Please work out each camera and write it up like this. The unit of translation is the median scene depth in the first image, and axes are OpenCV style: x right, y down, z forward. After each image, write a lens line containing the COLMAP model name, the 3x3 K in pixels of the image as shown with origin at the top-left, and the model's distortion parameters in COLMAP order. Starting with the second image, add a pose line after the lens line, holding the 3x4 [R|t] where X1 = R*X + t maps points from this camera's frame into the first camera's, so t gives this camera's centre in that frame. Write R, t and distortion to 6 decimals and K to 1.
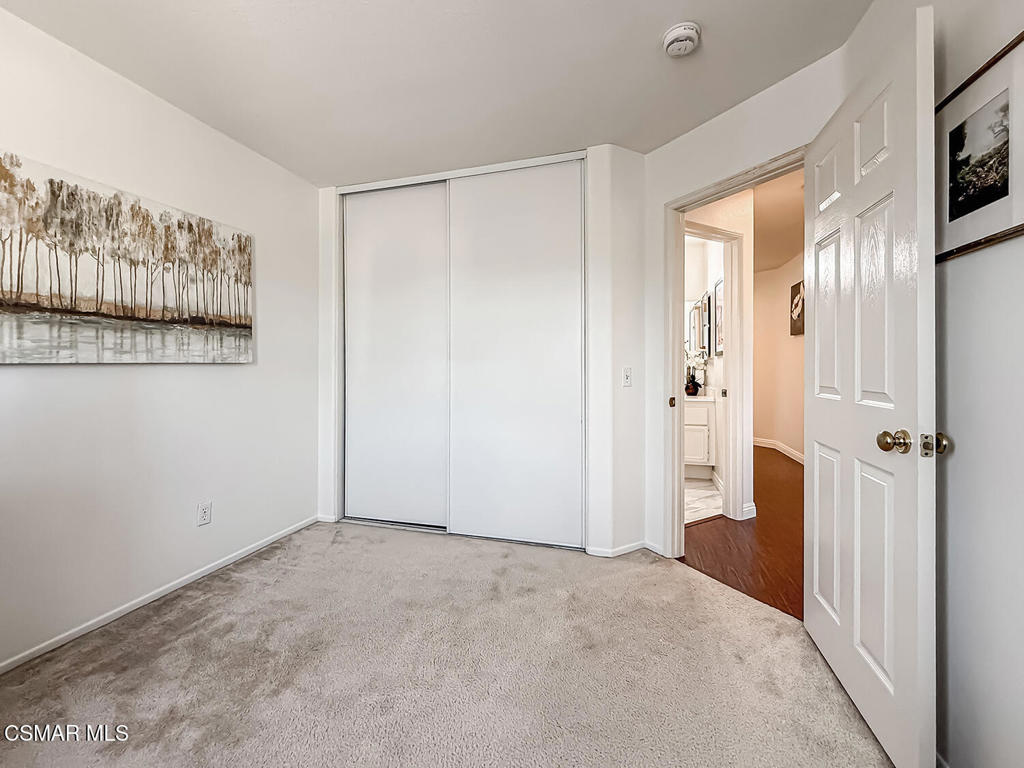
lens RADIAL K [[418.4, 0, 512.3], [0, 418.4, 375.2], [0, 0, 1]] dist [-0.001749, -0.000111]
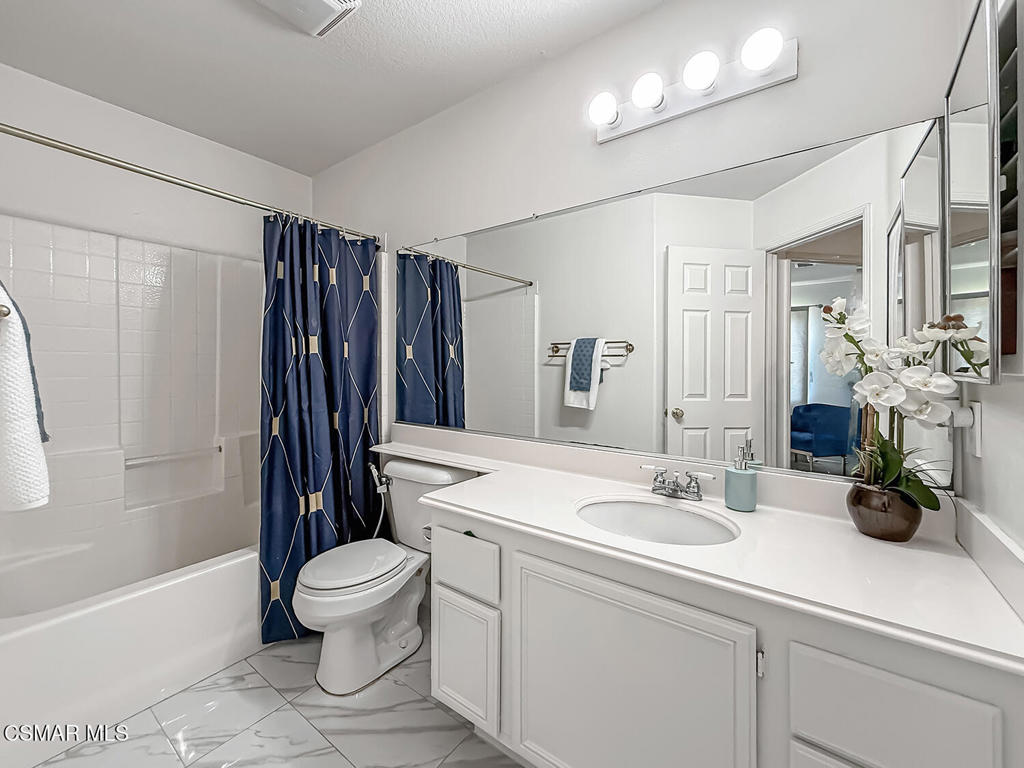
lens RADIAL K [[418.4, 0, 510.3], [0, 418.4, 375.1], [0, 0, 1]] dist [-0.001749, -0.000111]
pose [[0.944396, 0.001293, -0.328808, 0.311614], [-0.002291, 0.999994, -0.002648, -0.038008], [0.328802, 0.003254, 0.944393, 0.718297]]
